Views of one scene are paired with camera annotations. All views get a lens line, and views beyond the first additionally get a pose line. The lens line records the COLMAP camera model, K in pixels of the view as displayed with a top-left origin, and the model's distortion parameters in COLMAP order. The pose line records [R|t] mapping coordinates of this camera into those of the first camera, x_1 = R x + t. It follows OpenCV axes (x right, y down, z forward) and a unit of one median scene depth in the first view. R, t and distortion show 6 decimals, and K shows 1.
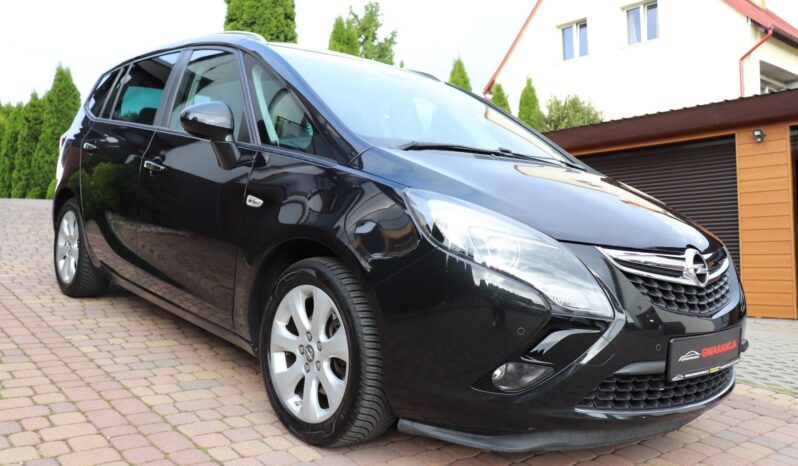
lens RADIAL K [[727.4, 0, 398.0], [0, 727.4, 225.6], [0, 0, 1]] dist [-0.136830, 0.135670]
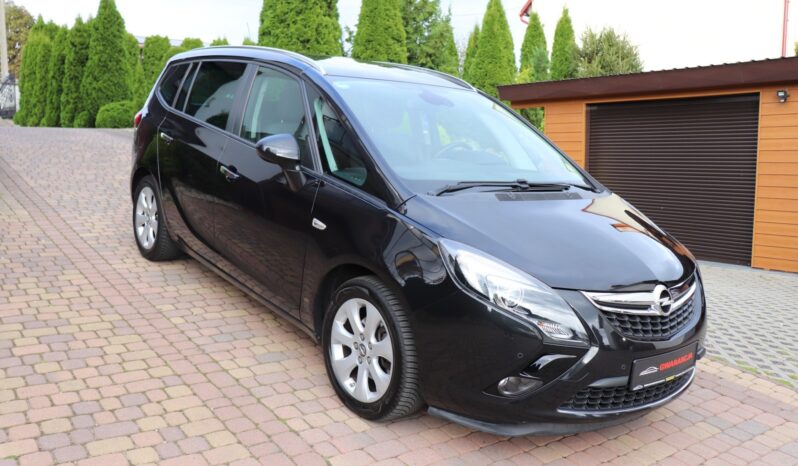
lens RADIAL K [[727.4, 0, 396.9], [0, 727.4, 232.4], [0, 0, 1]] dist [-0.136830, 0.135670]
pose [[0.998679, 0.030421, -0.041417, -0.010272], [-0.024526, 0.990396, 0.136069, -0.193943], [0.045159, -0.134874, 0.989833, -0.244213]]
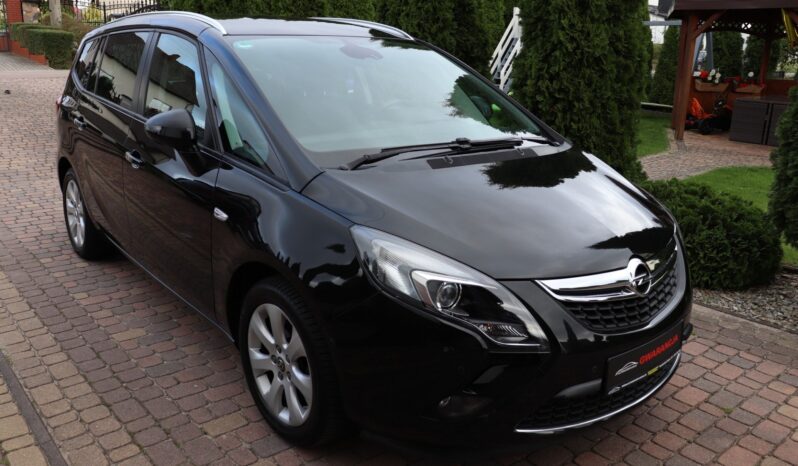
lens RADIAL K [[676.9, 0, 399.1], [0, 676.9, 232.5], [0, 0, 1]] dist [-0.154316, 0.137552]
pose [[0.998291, -0.051208, -0.028172, 0.084999], [0.055881, 0.977504, 0.203378, -0.190156], [0.017124, -0.204605, 0.978695, 0.048186]]
